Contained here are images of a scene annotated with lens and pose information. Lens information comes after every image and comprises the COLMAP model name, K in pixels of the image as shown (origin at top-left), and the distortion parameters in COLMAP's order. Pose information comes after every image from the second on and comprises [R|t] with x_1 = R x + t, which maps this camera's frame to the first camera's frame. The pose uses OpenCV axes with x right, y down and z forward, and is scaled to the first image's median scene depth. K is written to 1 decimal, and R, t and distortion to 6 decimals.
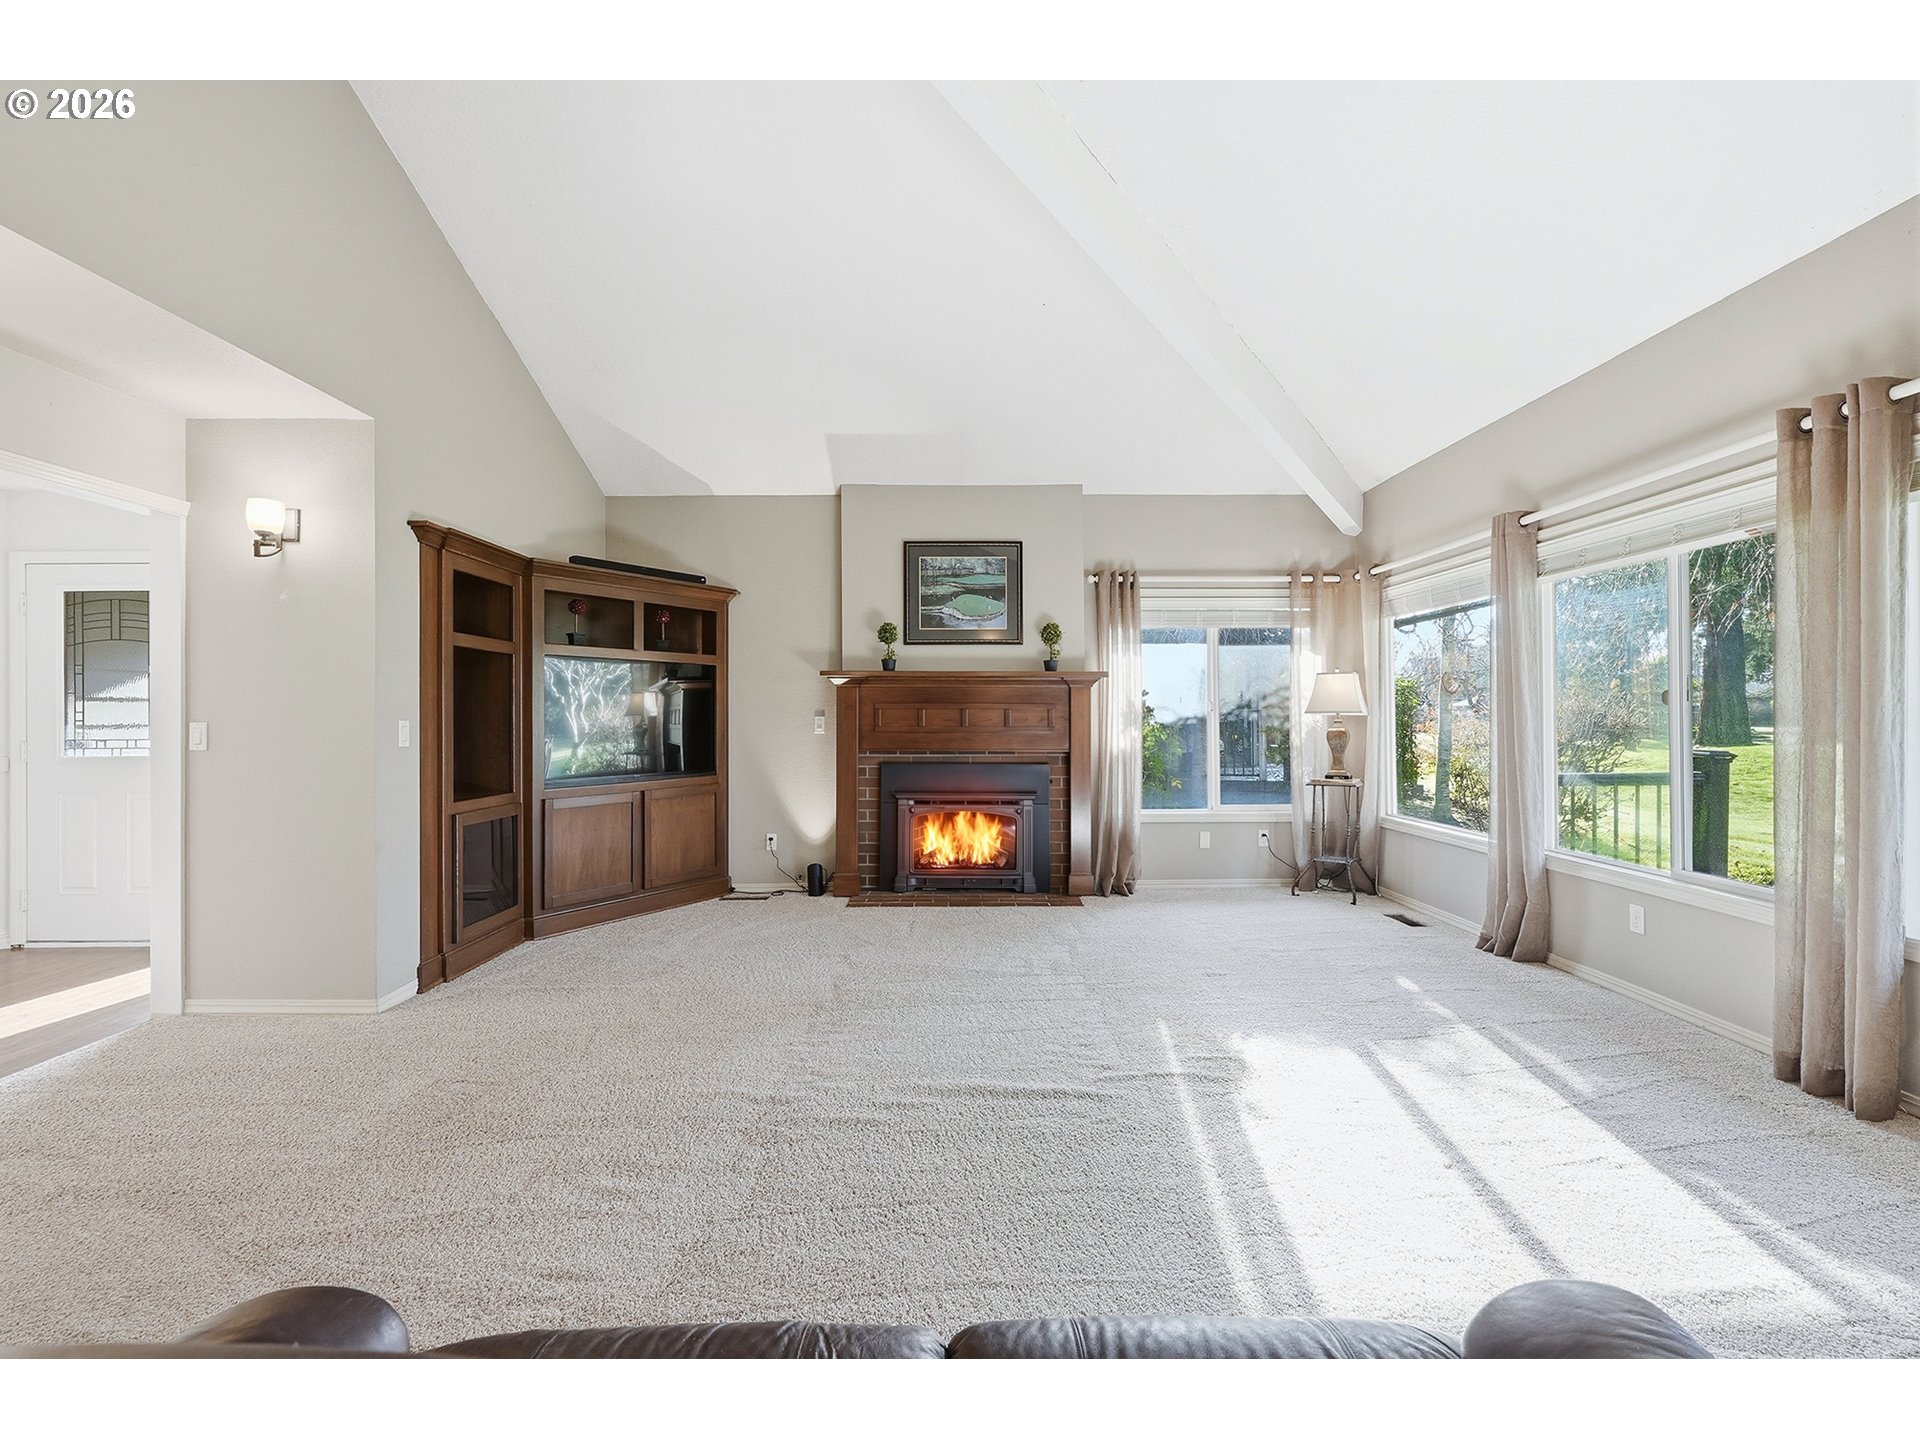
lens RADIAL K [[860.9, 0, 954.1], [0, 860.9, 718.6], [0, 0, 1]] dist [-0.008008, 0.001601]
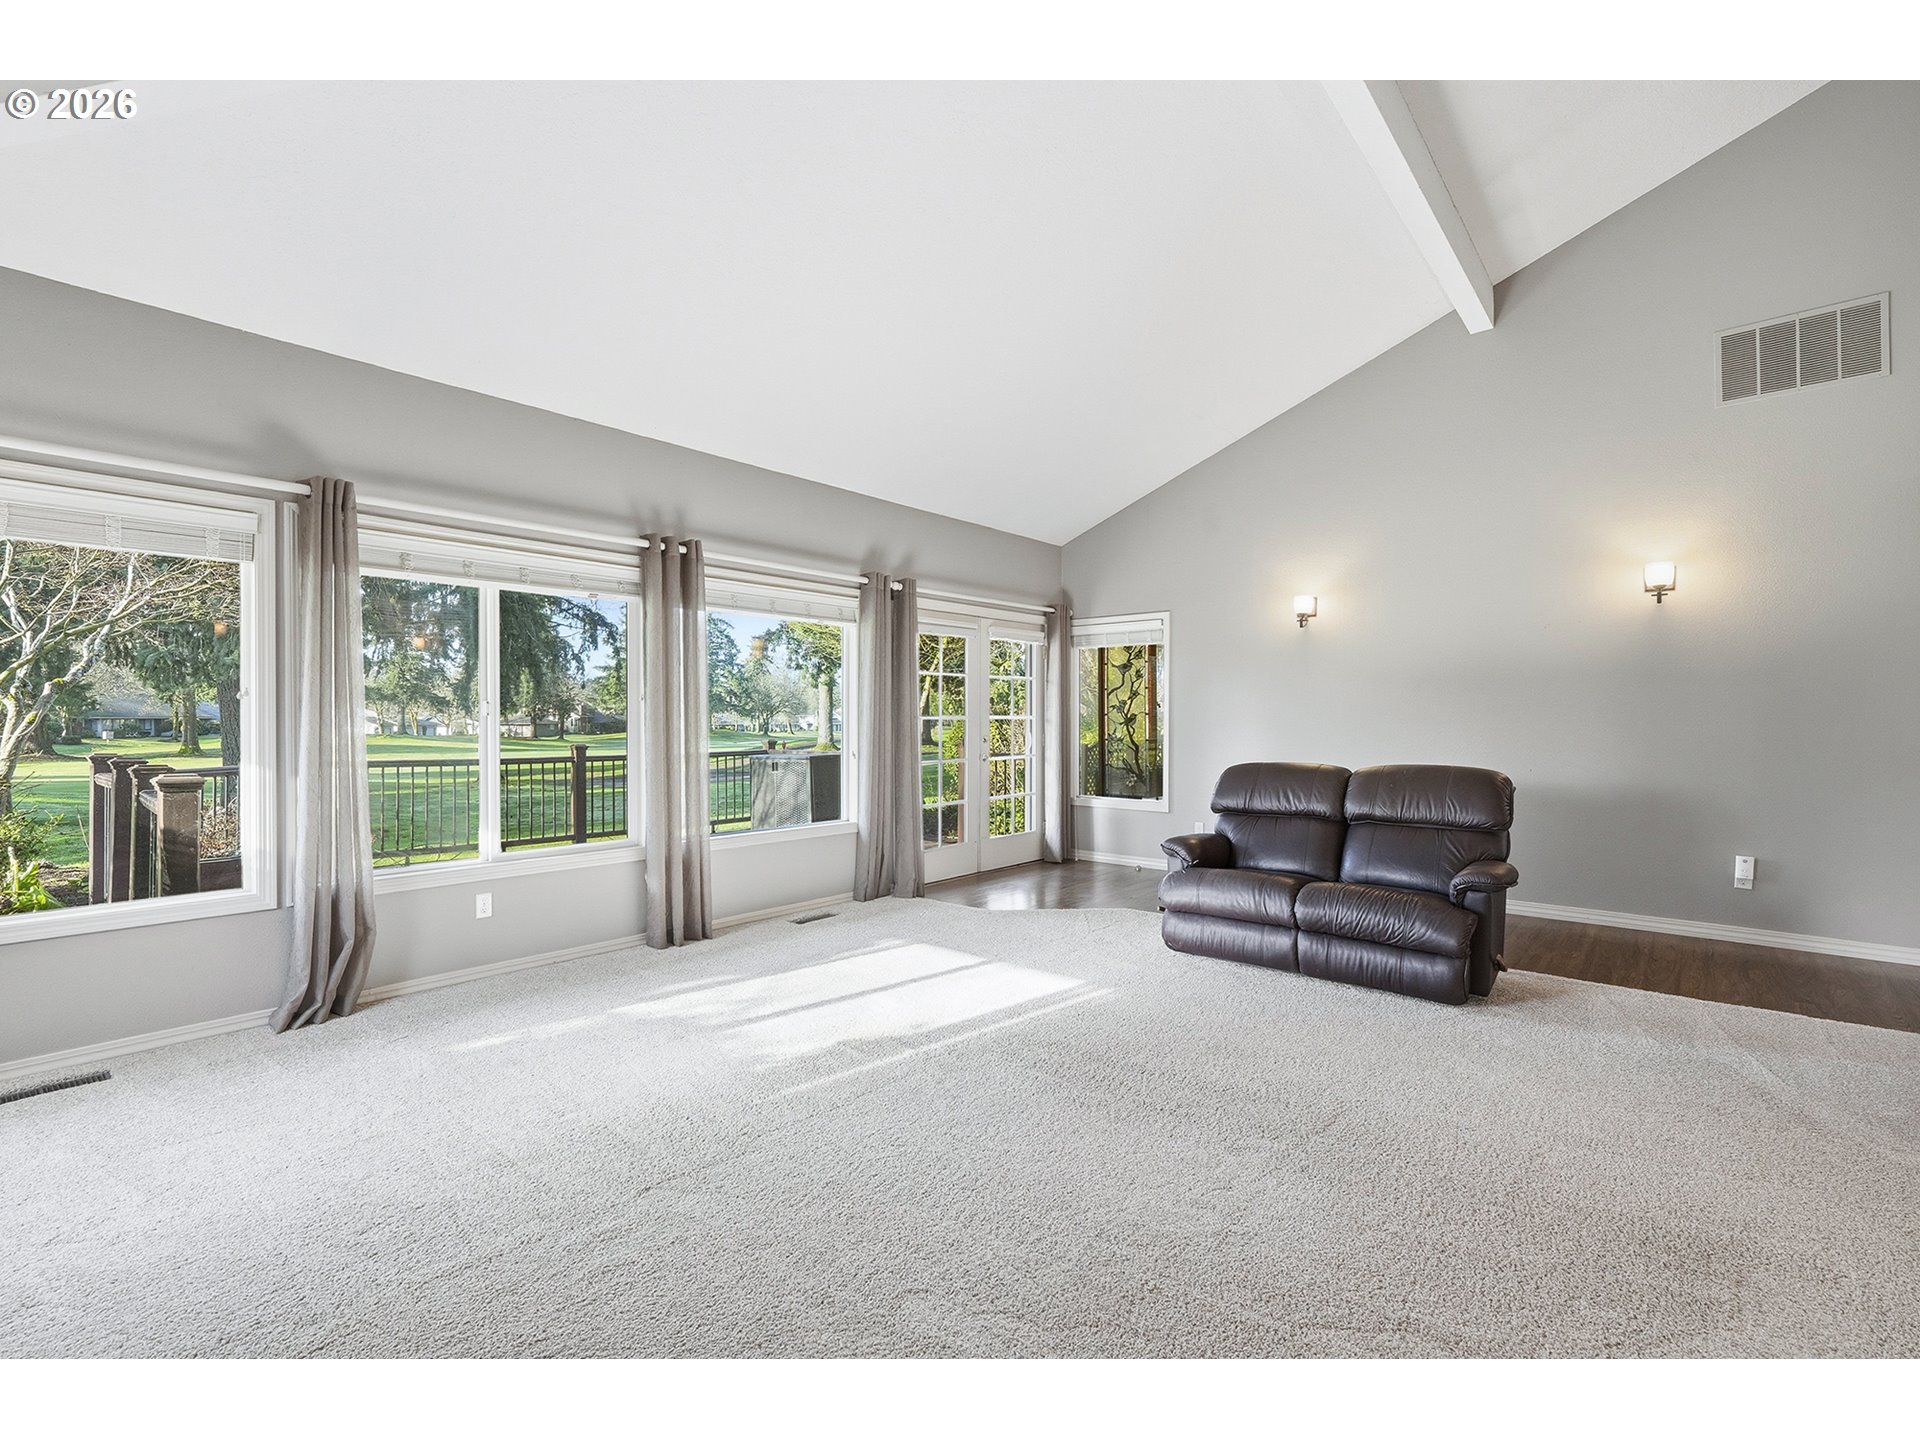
lens RADIAL K [[860.9, 0, 962.5], [0, 860.9, 711.0], [0, 0, 1]] dist [-0.008008, 0.001601]
pose [[-0.755399, 0.011947, 0.655156, -0.251068], [0.007063, 0.999924, -0.010090, -0.002309], [-0.655227, -0.002995, -0.755427, 0.886381]]
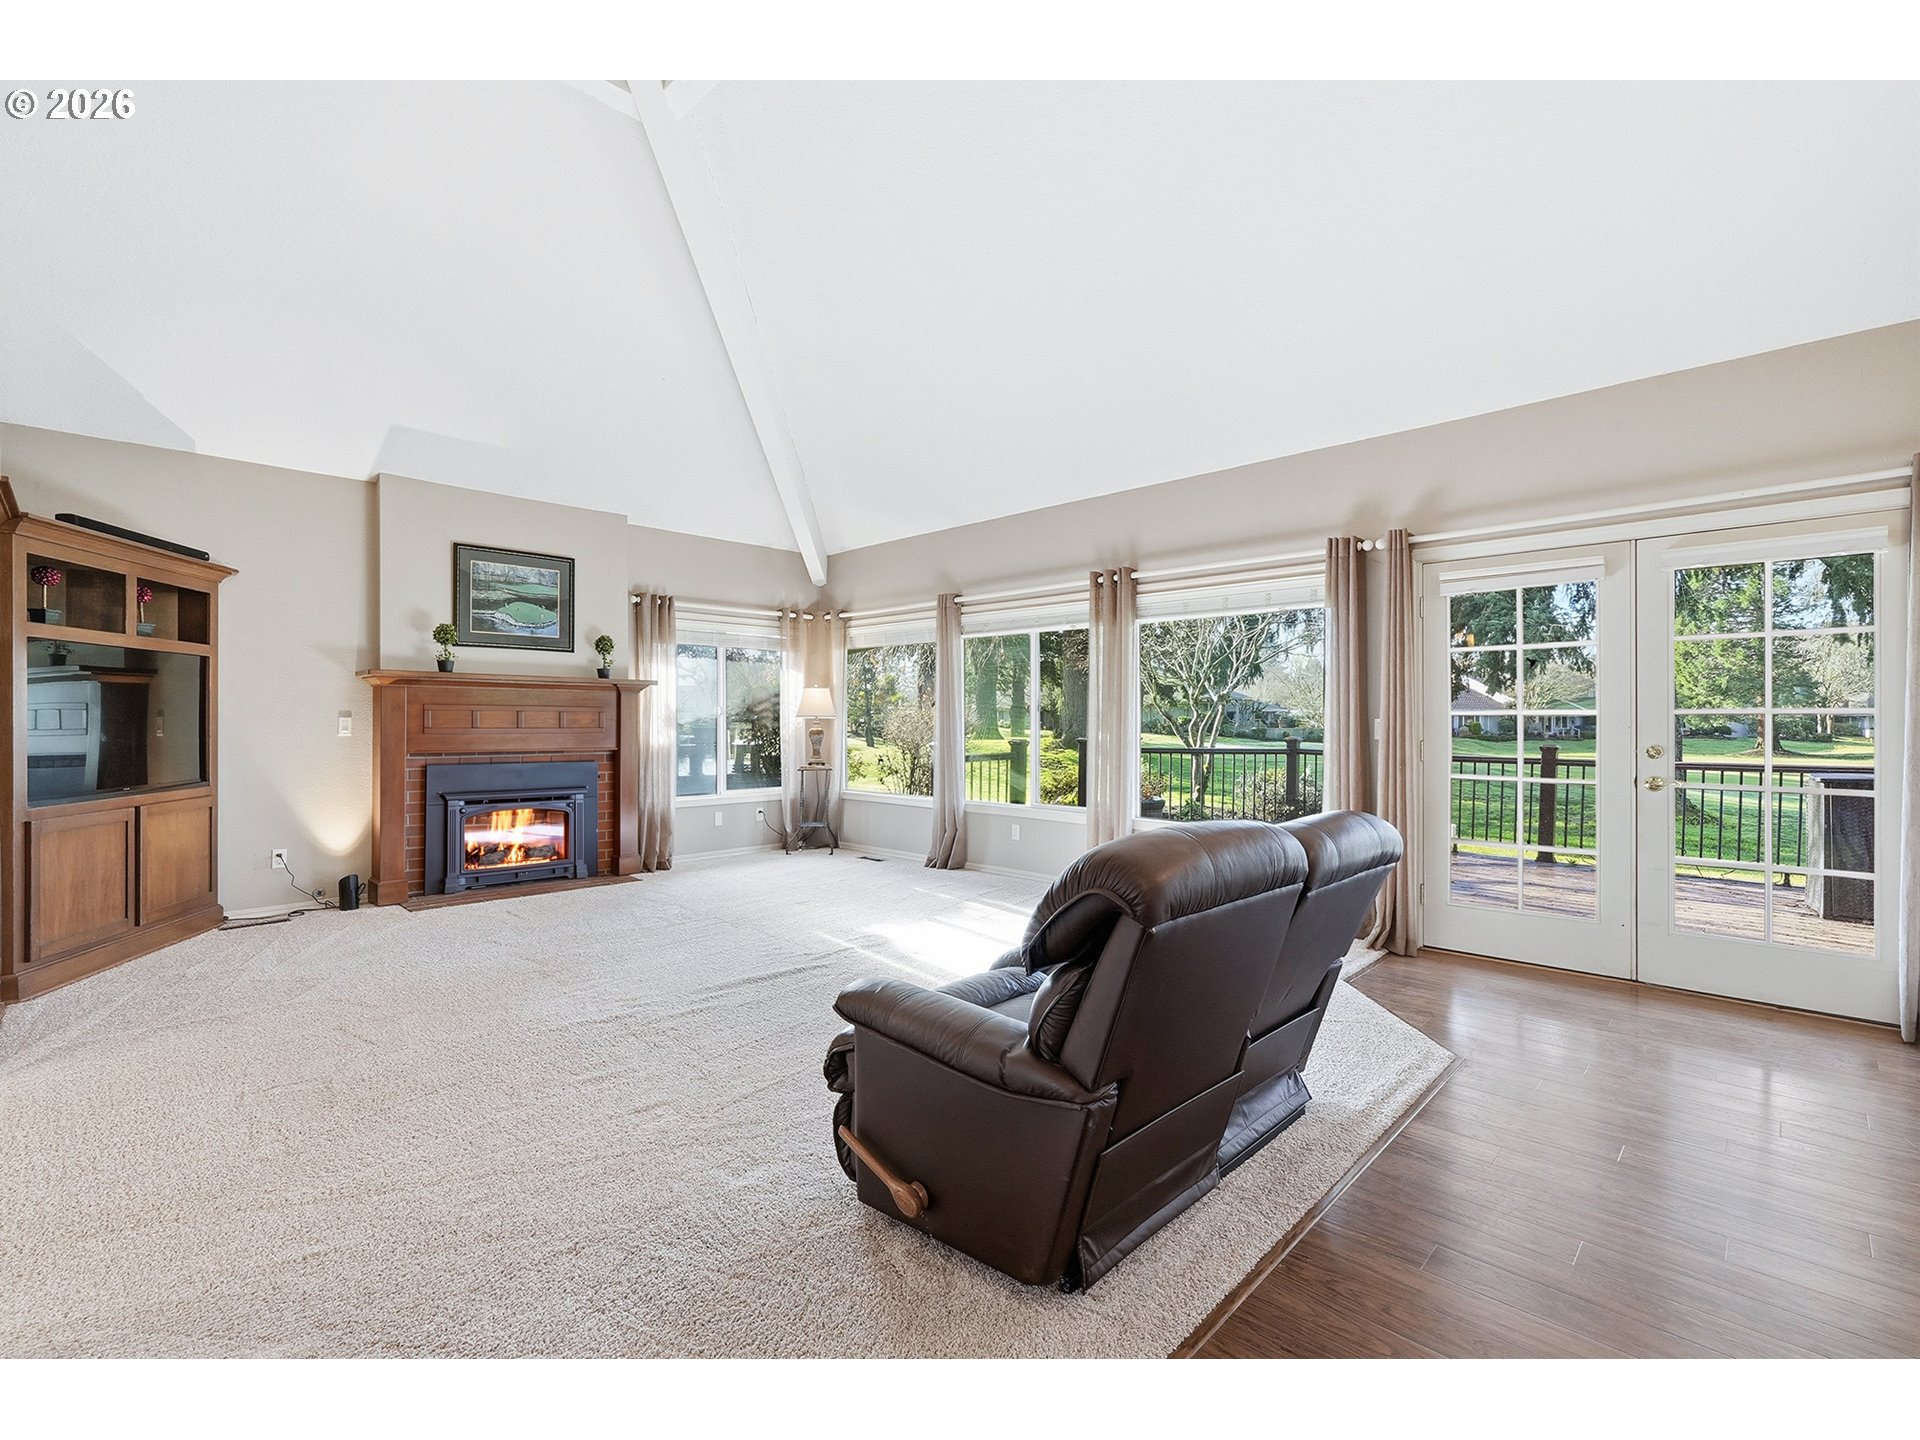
lens RADIAL K [[860.9, 0, 951.5], [0, 860.9, 727.1], [0, 0, 1]] dist [-0.008008, 0.001601]
pose [[0.712176, -0.002875, 0.701995, -0.352721], [-0.000762, 0.999988, 0.004869, 0.003218], [-0.702001, -0.004002, 0.712165, -0.118318]]
